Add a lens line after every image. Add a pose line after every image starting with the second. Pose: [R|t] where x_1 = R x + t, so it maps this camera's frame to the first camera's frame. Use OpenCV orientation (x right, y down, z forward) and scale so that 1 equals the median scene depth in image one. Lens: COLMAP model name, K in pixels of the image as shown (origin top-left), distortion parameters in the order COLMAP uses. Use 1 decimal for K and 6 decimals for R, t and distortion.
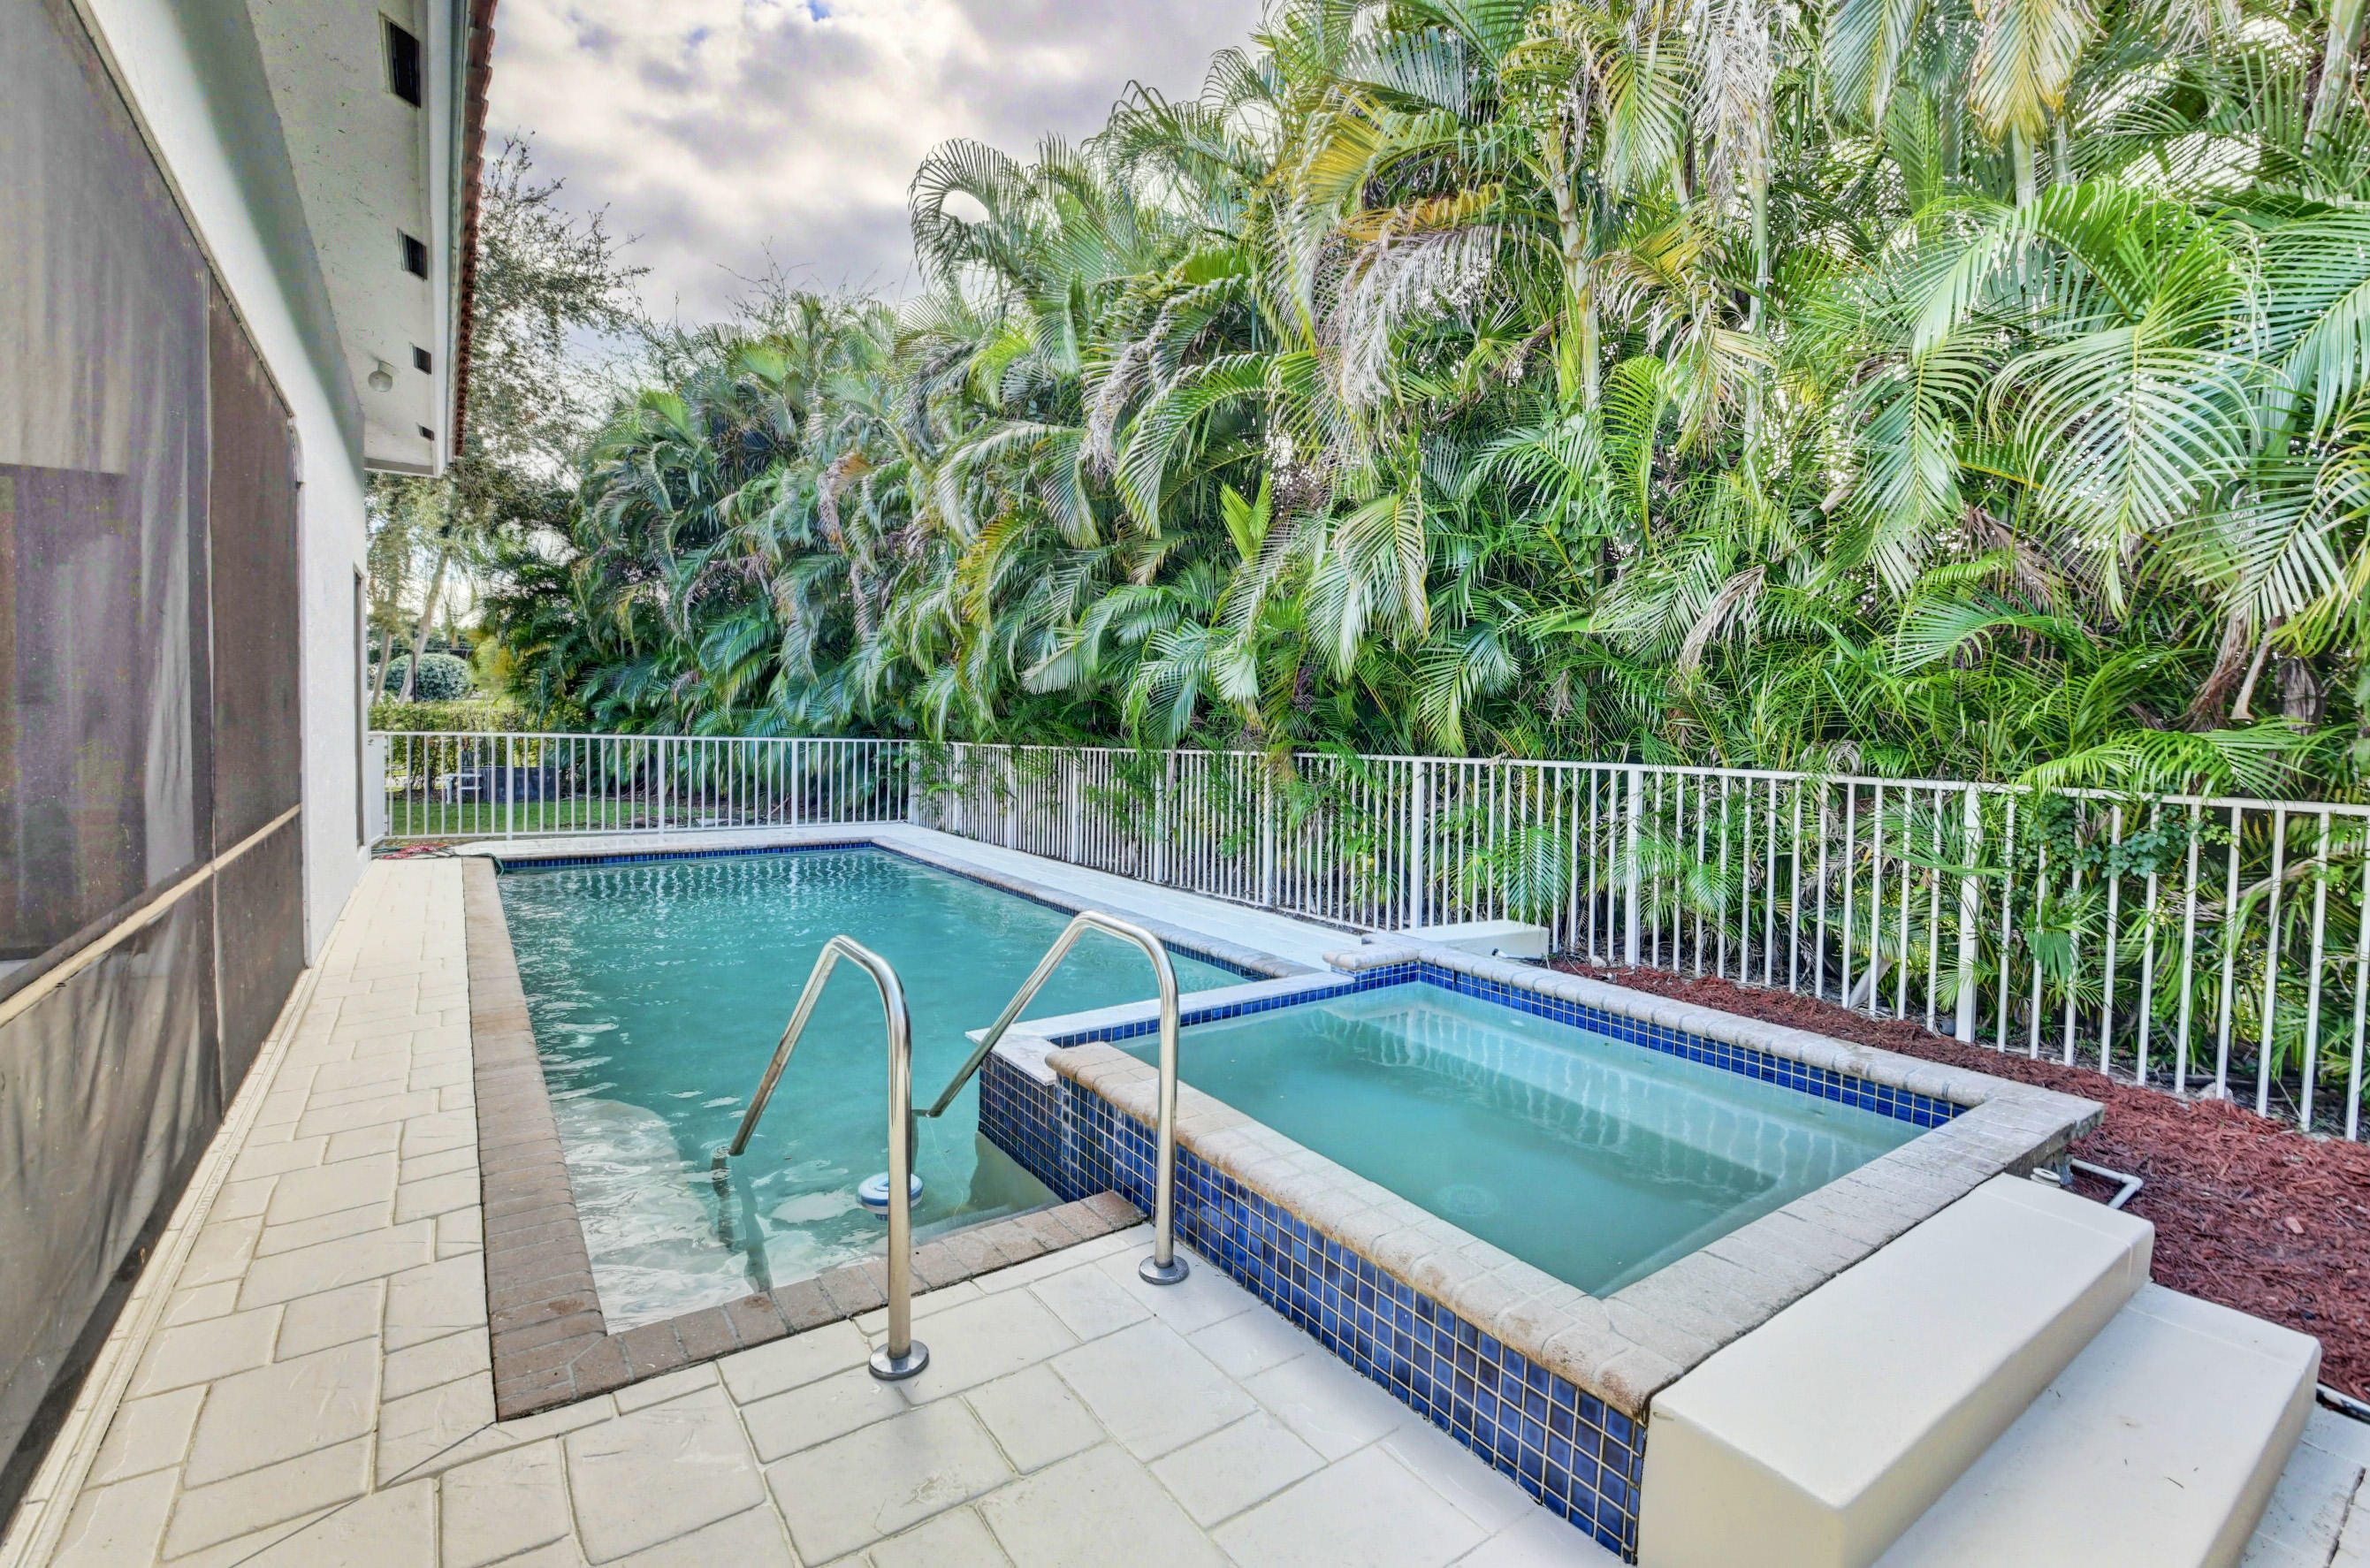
lens RADIAL K [[1067.8, 0, 1191.4], [0, 1067.8, 761.1], [0, 0, 1]] dist [-0.028030, -0.001777]
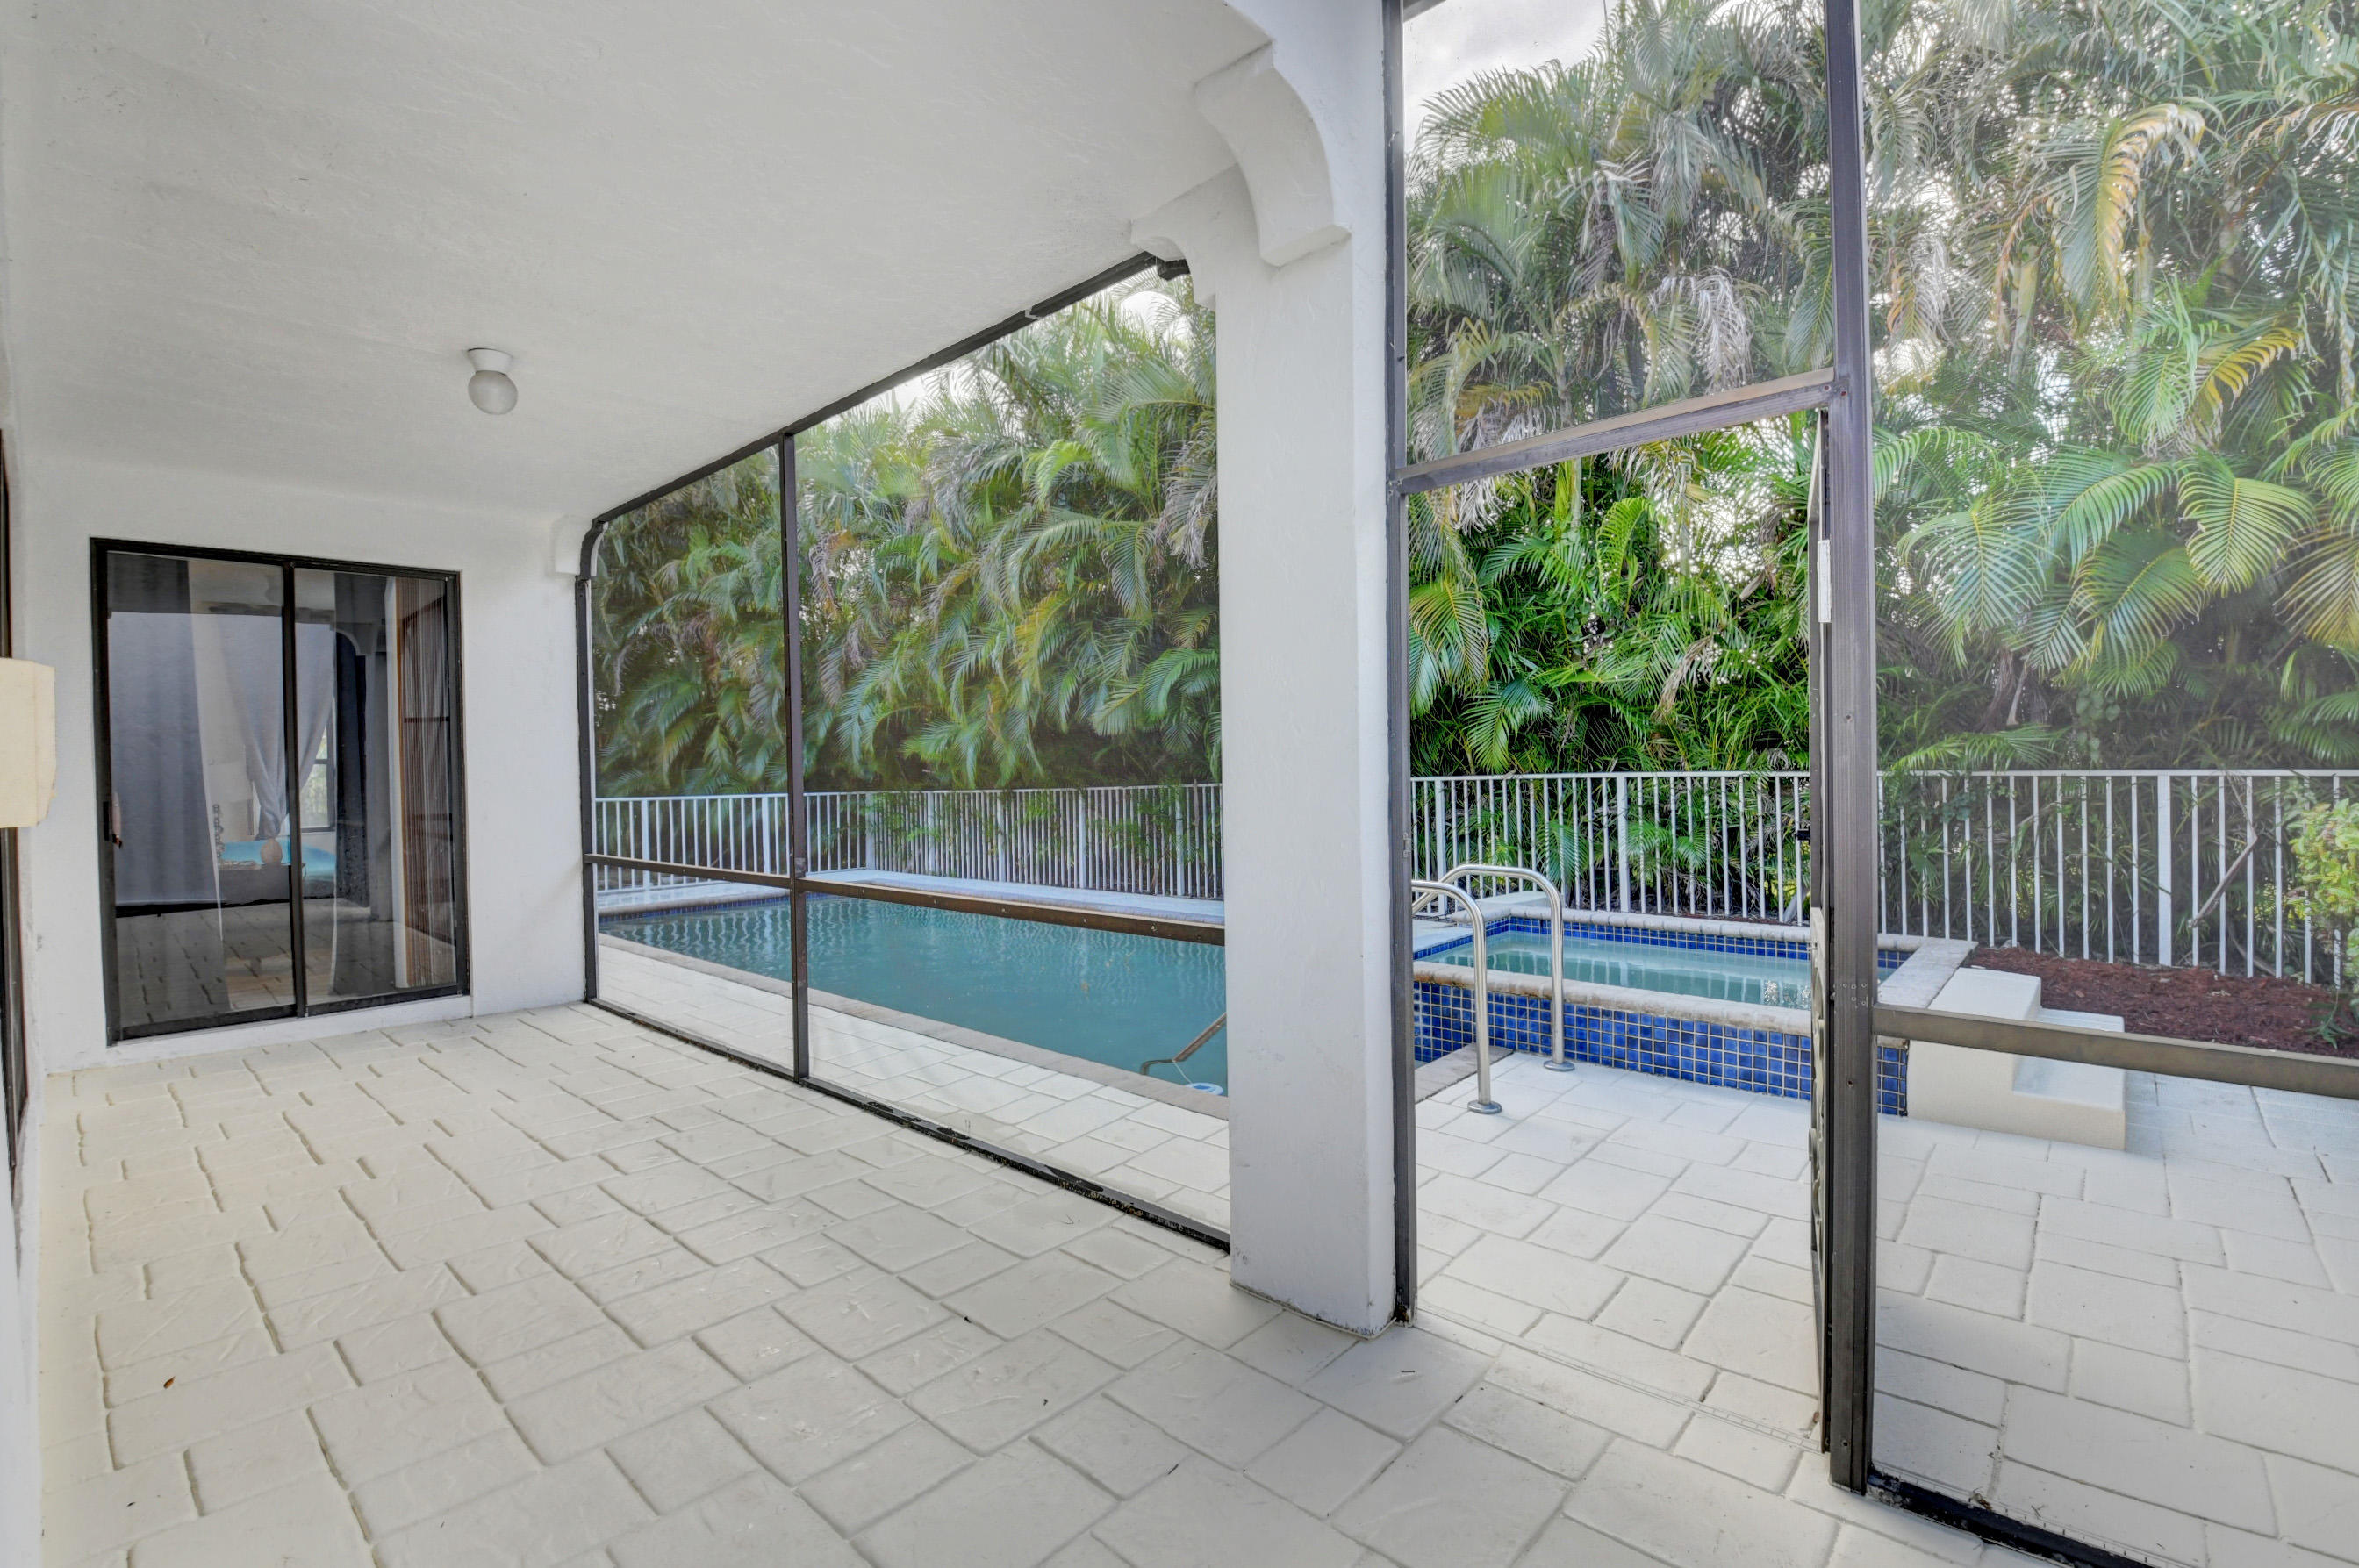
lens RADIAL K [[1062.8, 0, 1171.3], [0, 1062.8, 781.2], [0, 0, 1]] dist [-0.028030, -0.001777]
pose [[0.975735, -0.042835, 0.214726, -0.527339], [0.048089, 0.998657, -0.019302, 0.014127], [-0.213611, 0.029160, 0.976484, -0.287082]]
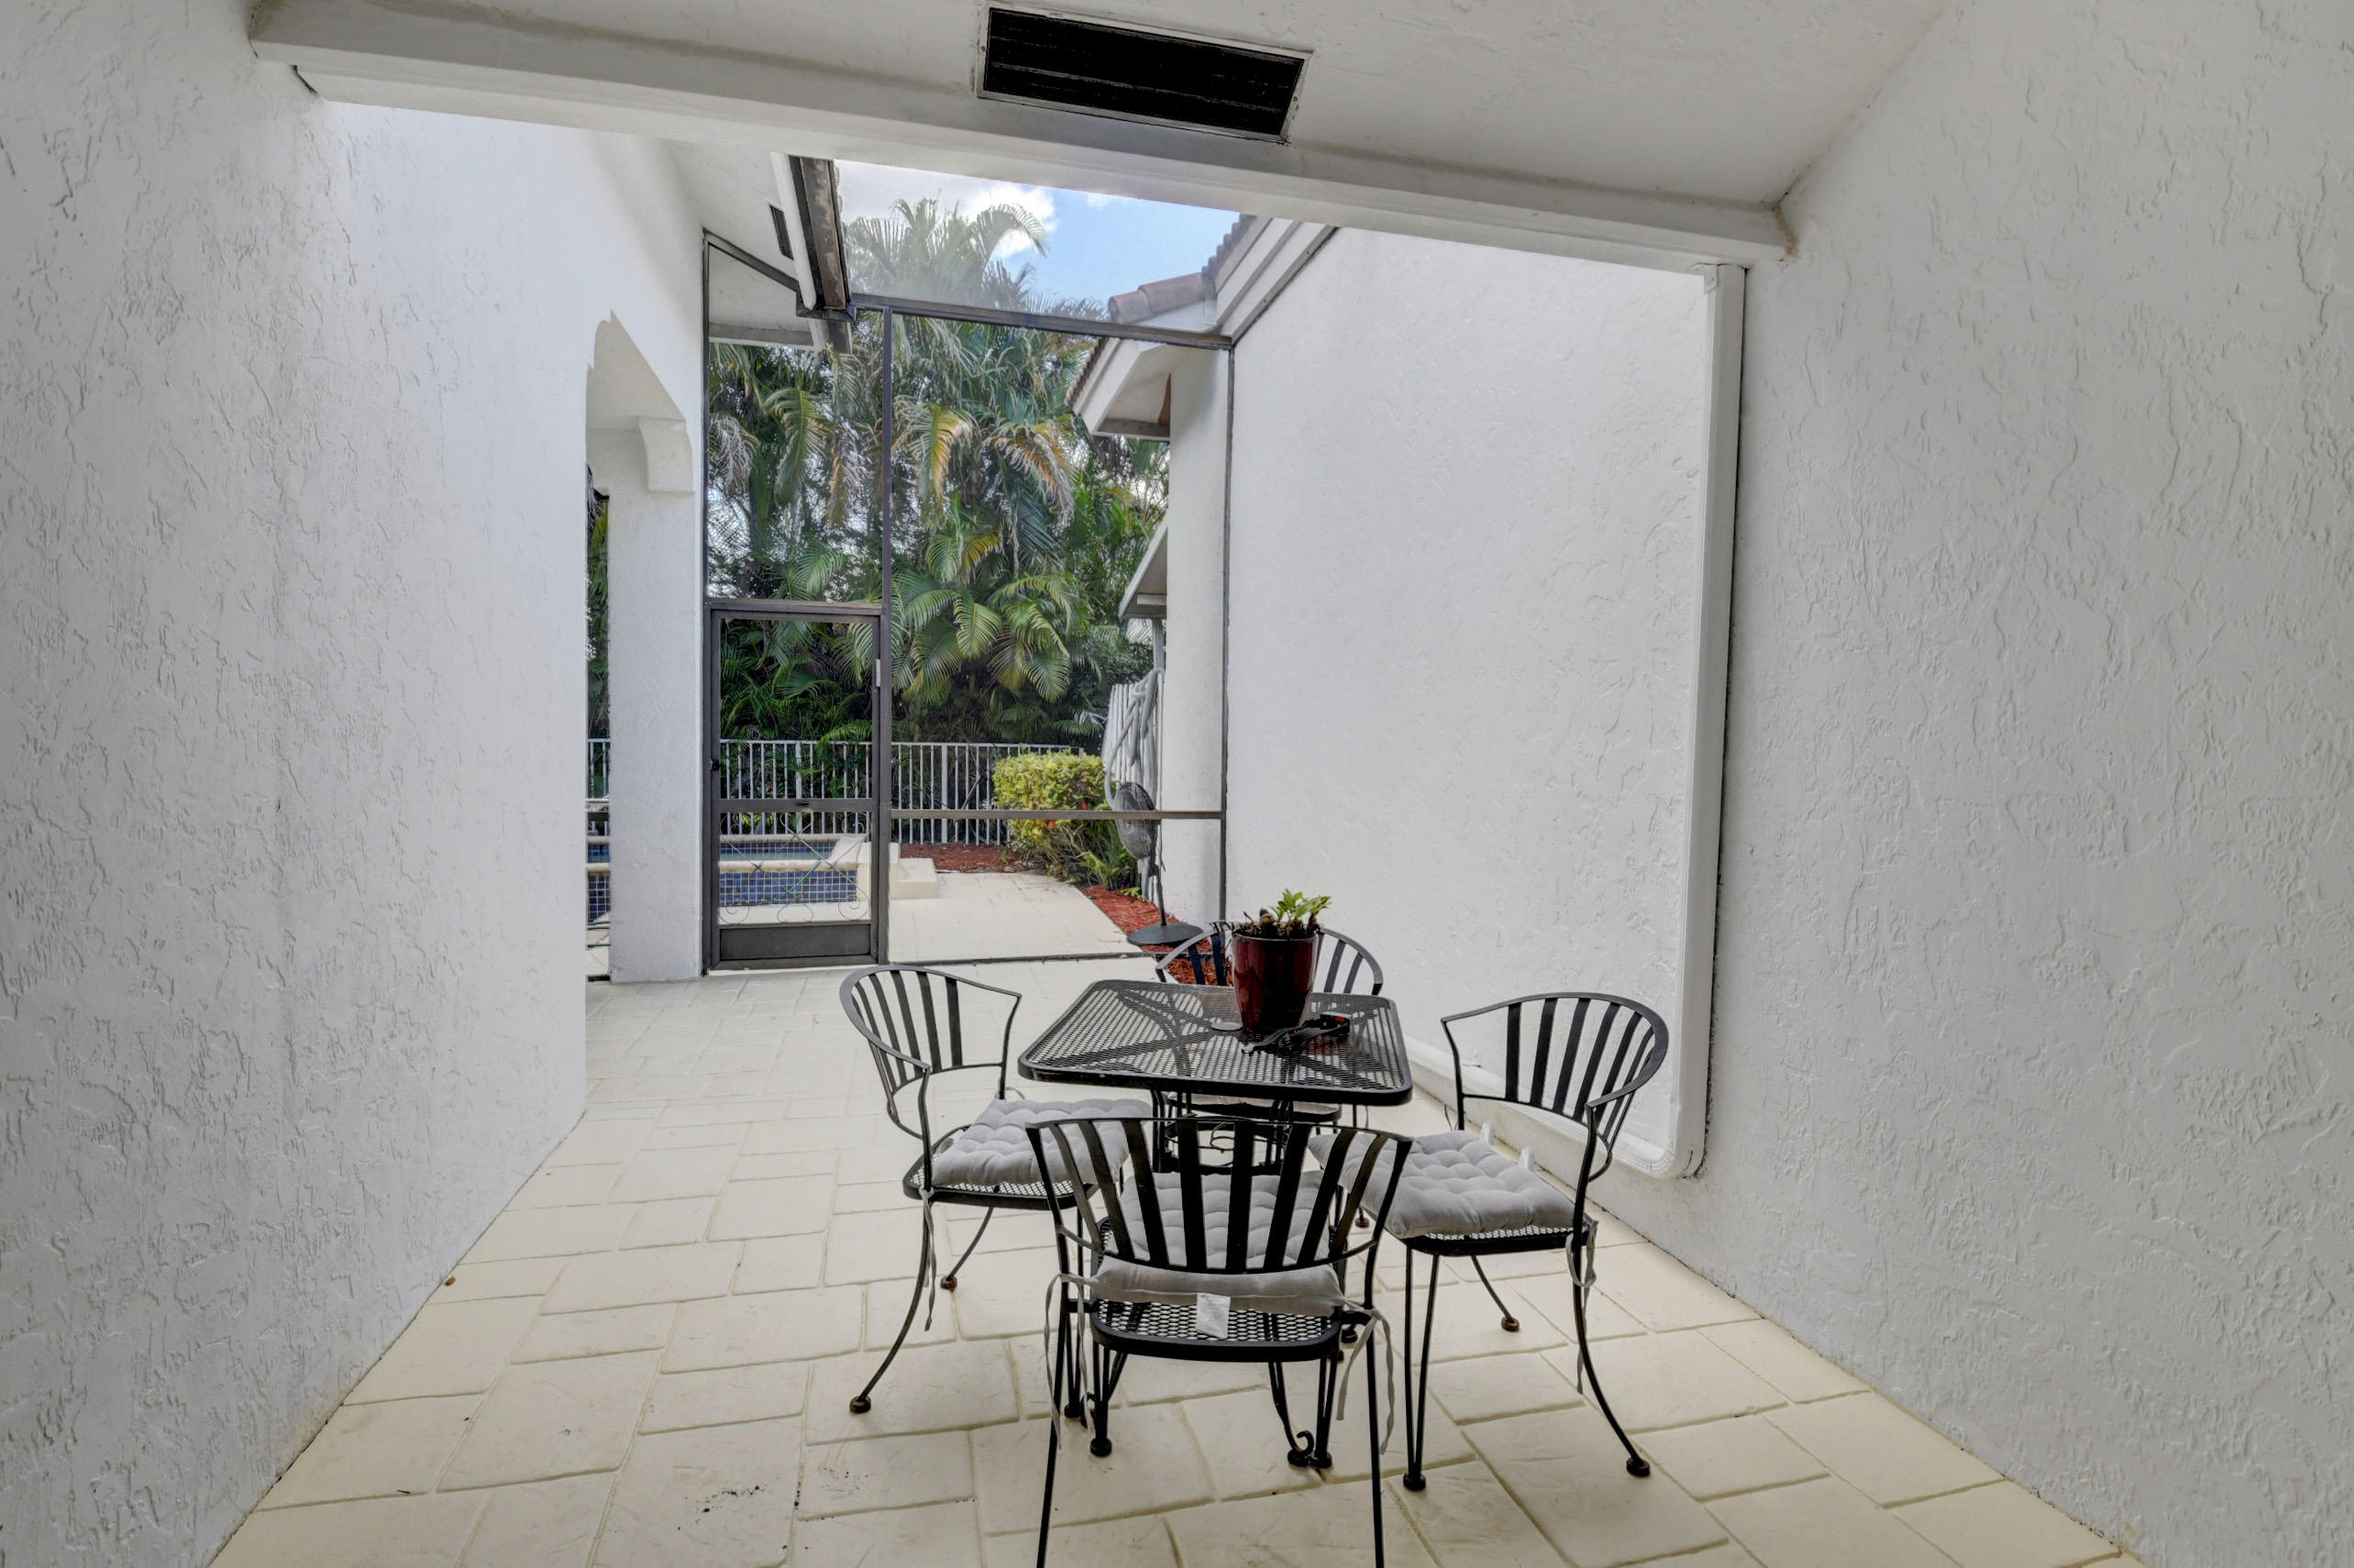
lens RADIAL K [[1060.6, 0, 1170.5], [0, 1060.6, 781.9], [0, 0, 1]] dist [-0.028030, -0.001777]
pose [[0.358904, -0.067280, 0.930947, -1.163366], [0.028400, 0.997724, 0.061157, -0.009543], [-0.932942, 0.004490, 0.359998, -0.678844]]
